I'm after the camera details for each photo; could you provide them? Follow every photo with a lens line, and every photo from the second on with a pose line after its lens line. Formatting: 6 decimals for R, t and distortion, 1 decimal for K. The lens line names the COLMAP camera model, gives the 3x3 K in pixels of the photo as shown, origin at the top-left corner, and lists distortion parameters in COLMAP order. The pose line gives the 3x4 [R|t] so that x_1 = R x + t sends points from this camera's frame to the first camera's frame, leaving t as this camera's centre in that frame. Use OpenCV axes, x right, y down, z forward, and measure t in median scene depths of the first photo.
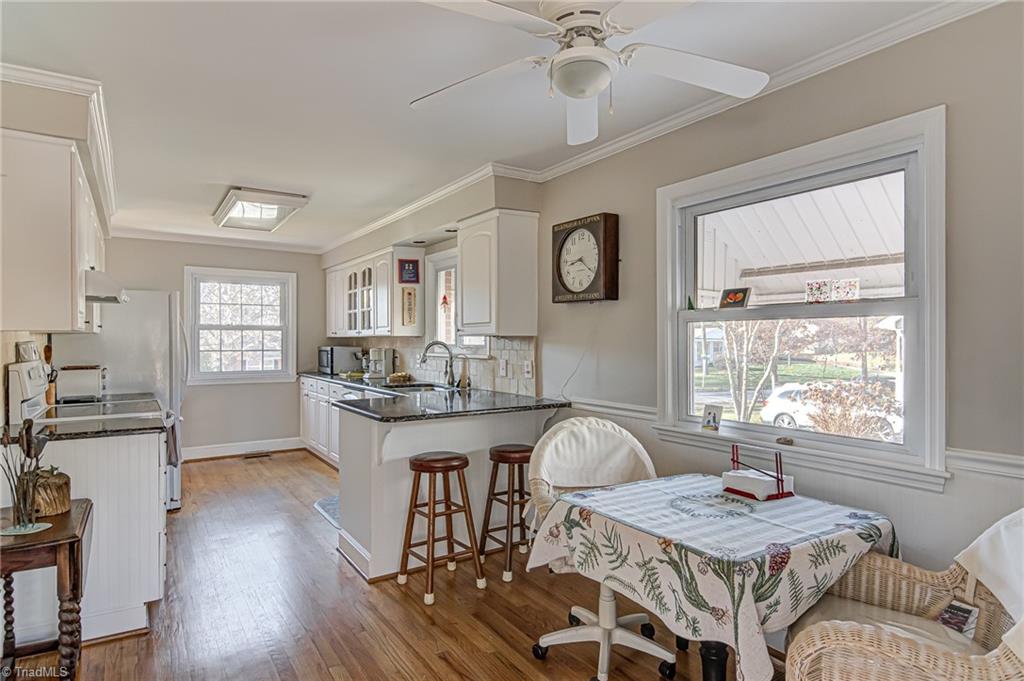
lens RADIAL K [[553.1, 0, 509.0], [0, 553.1, 341.0], [0, 0, 1]] dist [0.027460, -0.025230]
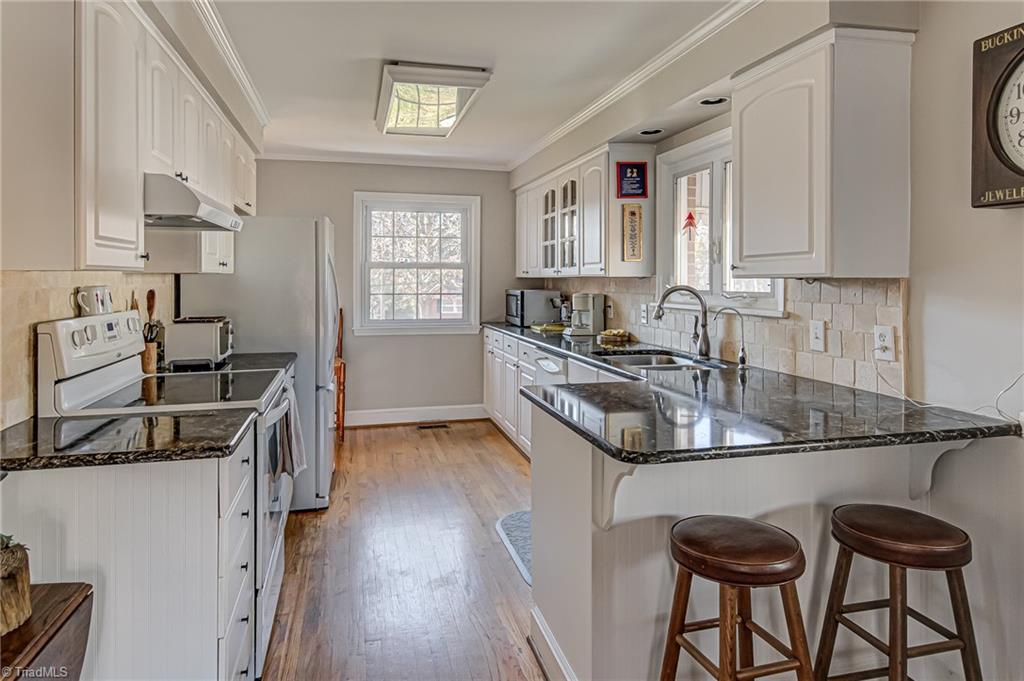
lens RADIAL K [[599.3, 0, 488.1], [0, 599.3, 287.3], [0, 0, 1]] dist [0.001645, 0.045319]
pose [[0.932747, 0.008420, -0.360433, -0.080107], [-0.004010, 0.999908, 0.012981, -0.004972], [0.360509, -0.010663, 0.932695, 0.258811]]
